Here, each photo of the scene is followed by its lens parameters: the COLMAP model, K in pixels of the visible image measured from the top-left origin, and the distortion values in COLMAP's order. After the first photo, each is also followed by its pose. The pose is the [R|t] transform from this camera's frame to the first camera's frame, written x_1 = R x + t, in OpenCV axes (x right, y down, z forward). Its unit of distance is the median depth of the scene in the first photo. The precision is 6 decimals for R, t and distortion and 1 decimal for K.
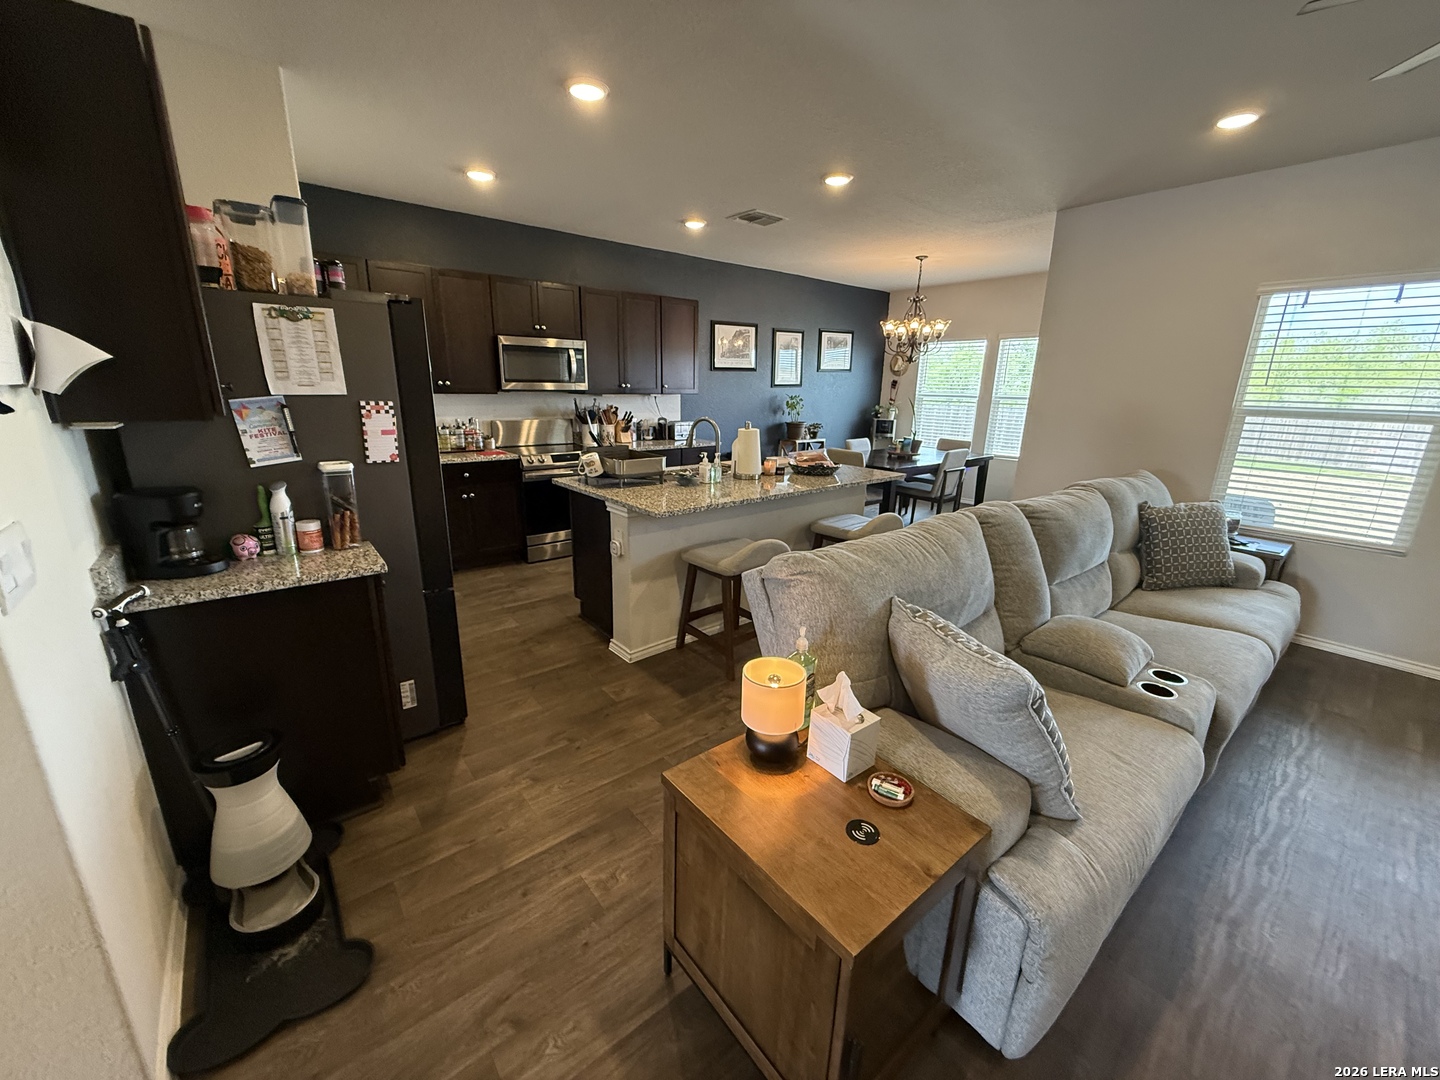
lens RADIAL K [[577.0, 0, 721.5], [0, 577.0, 542.9], [0, 0, 1]] dist [0.001906, 0.000113]
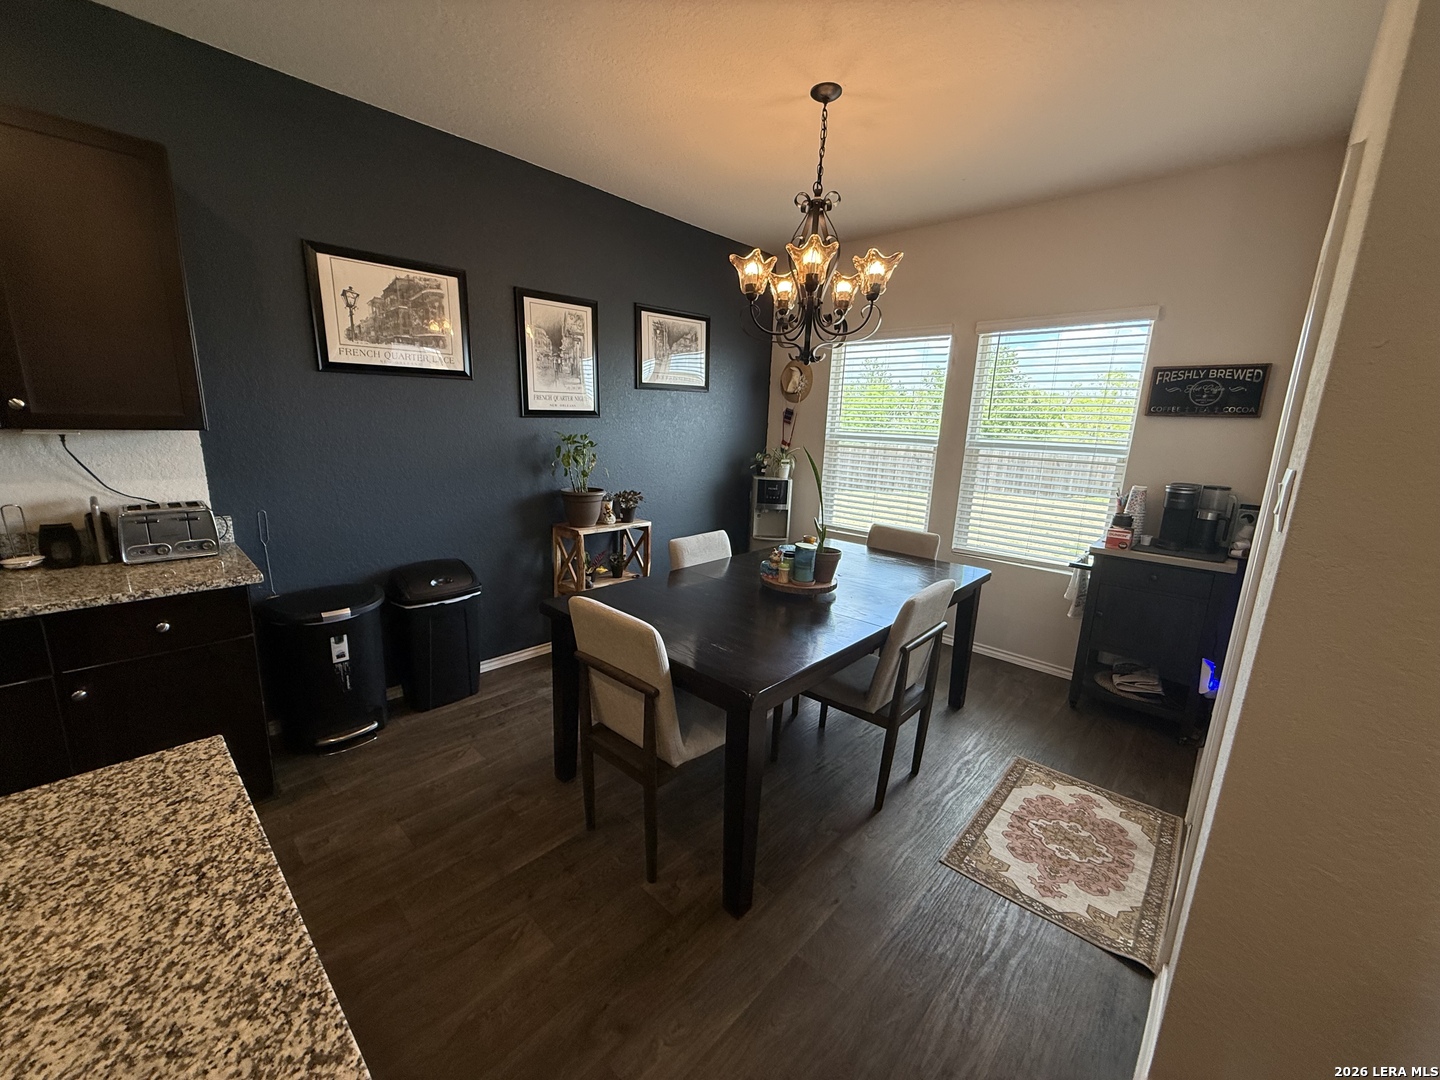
lens RADIAL K [[577.0, 0, 718.6], [0, 577.0, 541.9], [0, 0, 1]] dist [0.001906, 0.000113]
pose [[0.991691, -0.011716, 0.128105, 0.176315], [0.019023, 0.998251, -0.055970, -0.135945], [-0.127225, 0.057942, 0.990180, 0.509025]]
